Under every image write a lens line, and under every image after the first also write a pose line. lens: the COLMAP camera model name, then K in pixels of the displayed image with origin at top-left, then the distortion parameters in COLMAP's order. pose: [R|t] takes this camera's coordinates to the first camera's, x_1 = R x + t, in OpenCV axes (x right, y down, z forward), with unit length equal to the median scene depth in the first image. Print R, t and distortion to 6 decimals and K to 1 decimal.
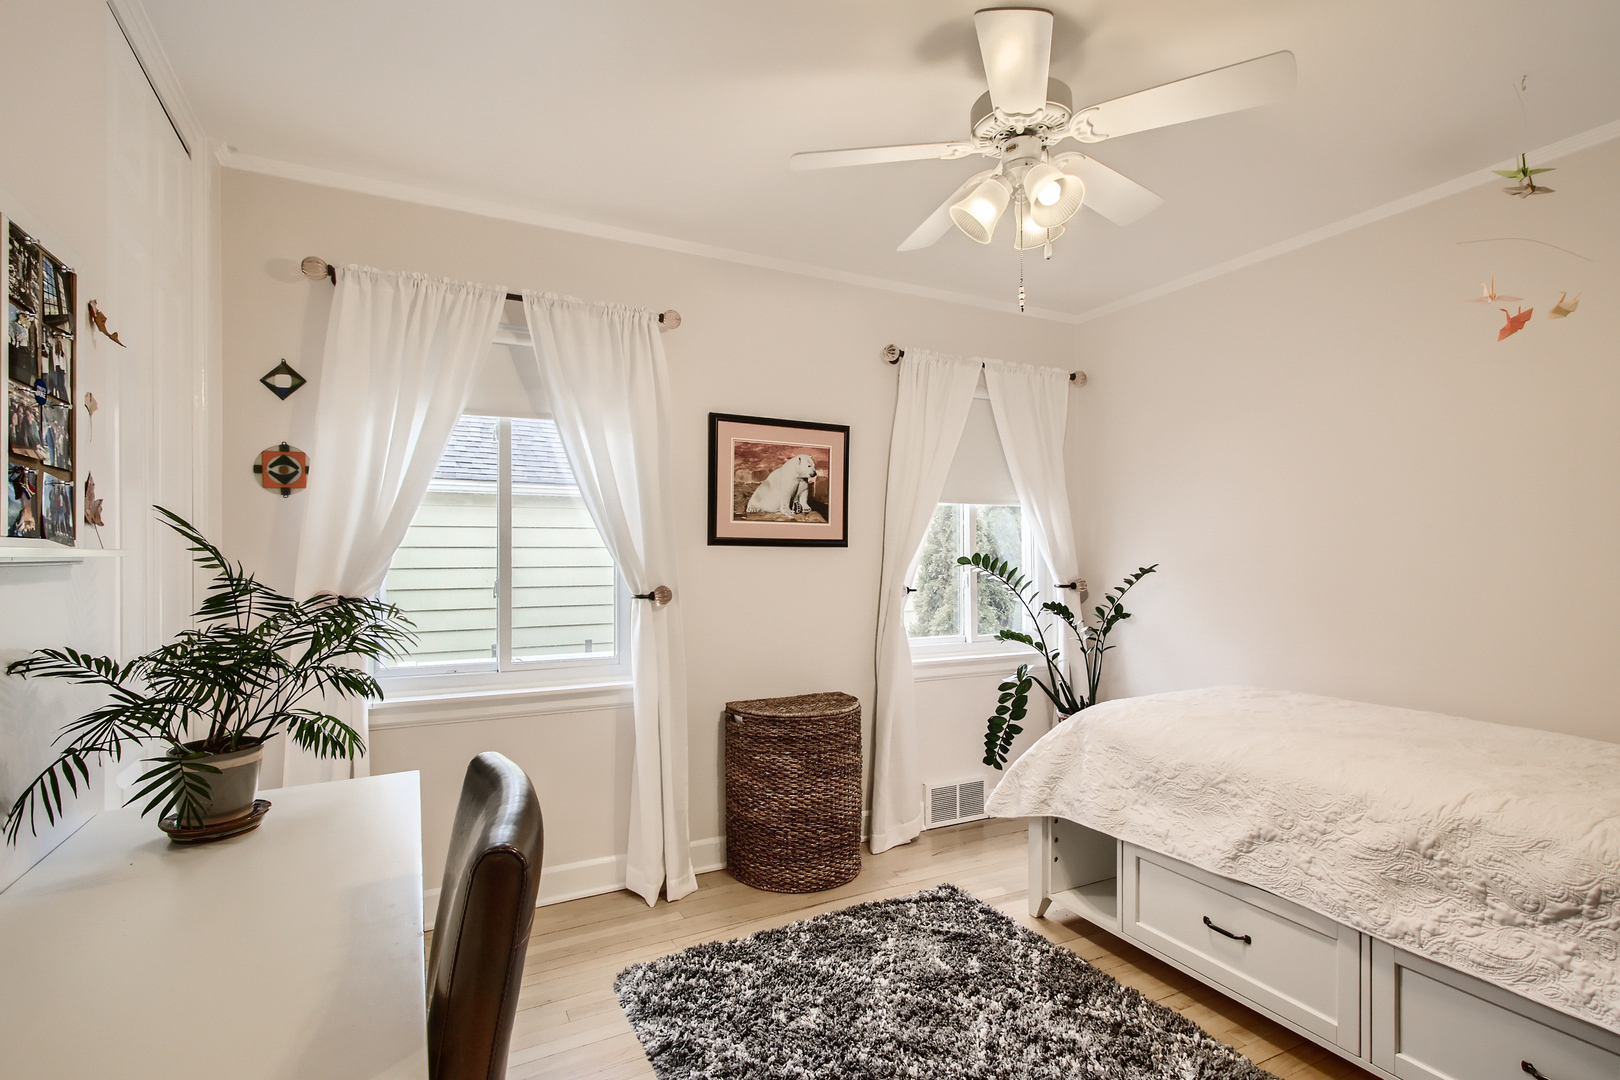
lens RADIAL K [[775.3, 0, 811.7], [0, 775.3, 542.6], [0, 0, 1]] dist [0.001254, -0.000595]
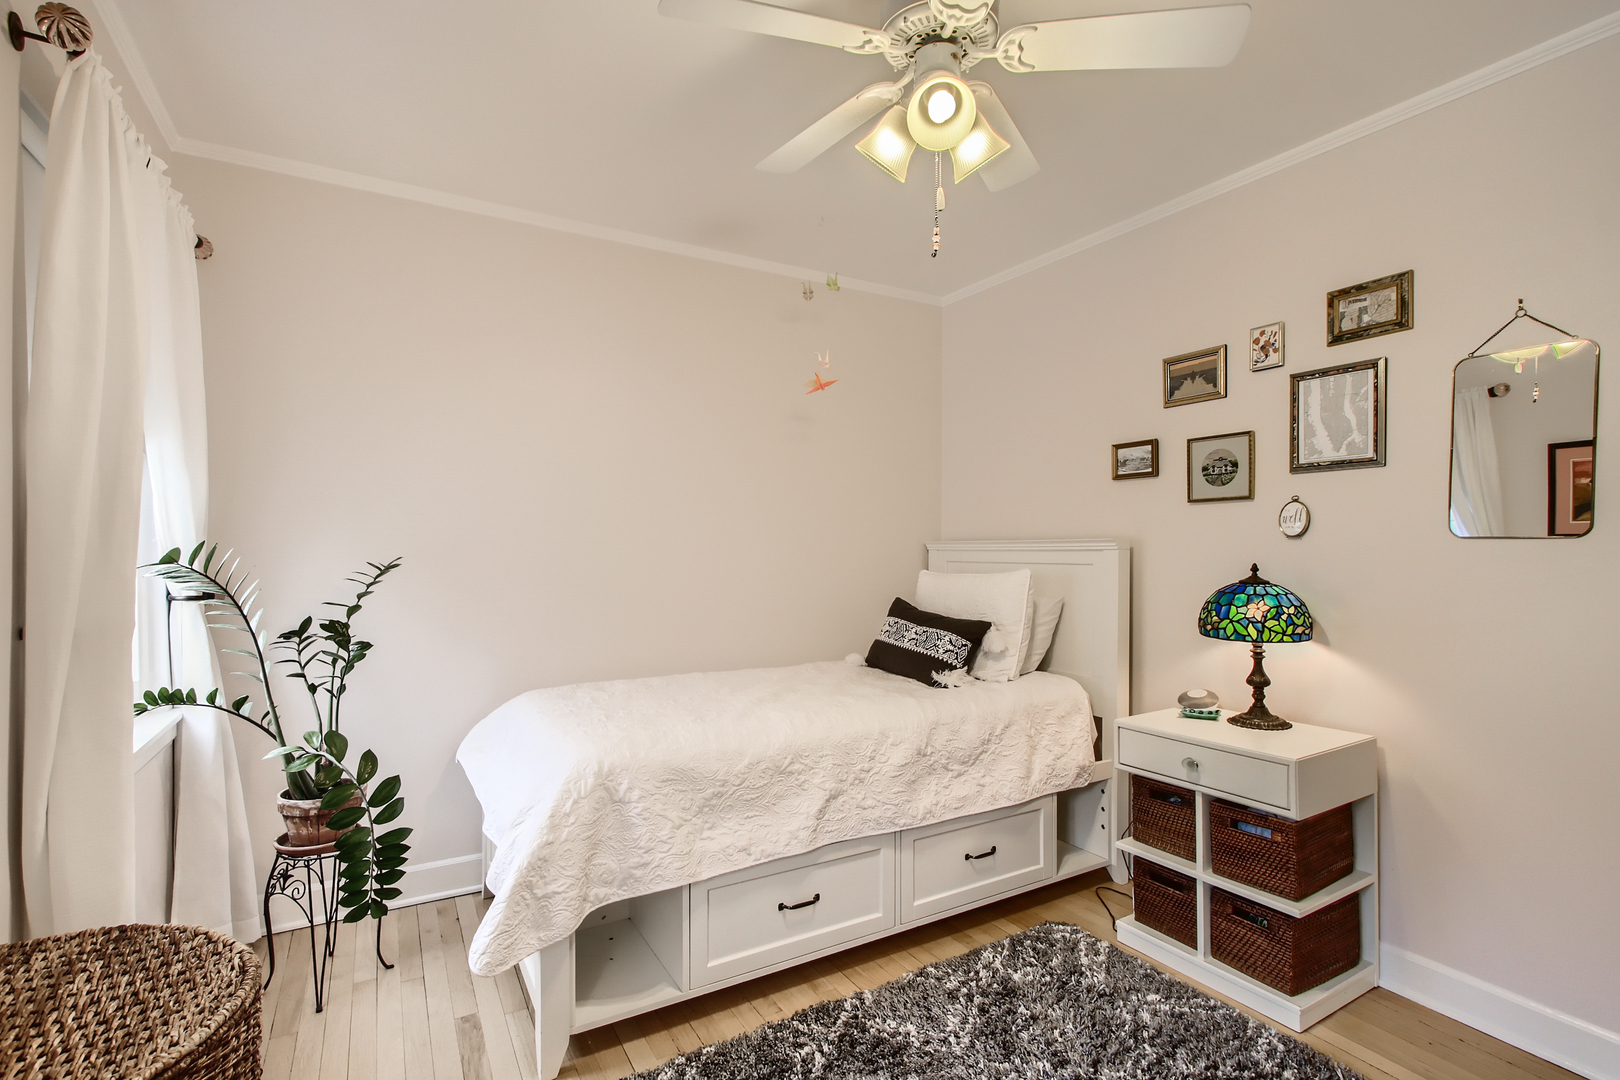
lens RADIAL K [[775.3, 0, 810.8], [0, 775.3, 542.8], [0, 0, 1]] dist [0.001254, -0.000595]
pose [[-0.055031, 0.002019, 0.998483, -0.526356], [-0.018359, 0.999827, -0.003034, 0.014092], [-0.998316, -0.018498, -0.054984, 1.067741]]
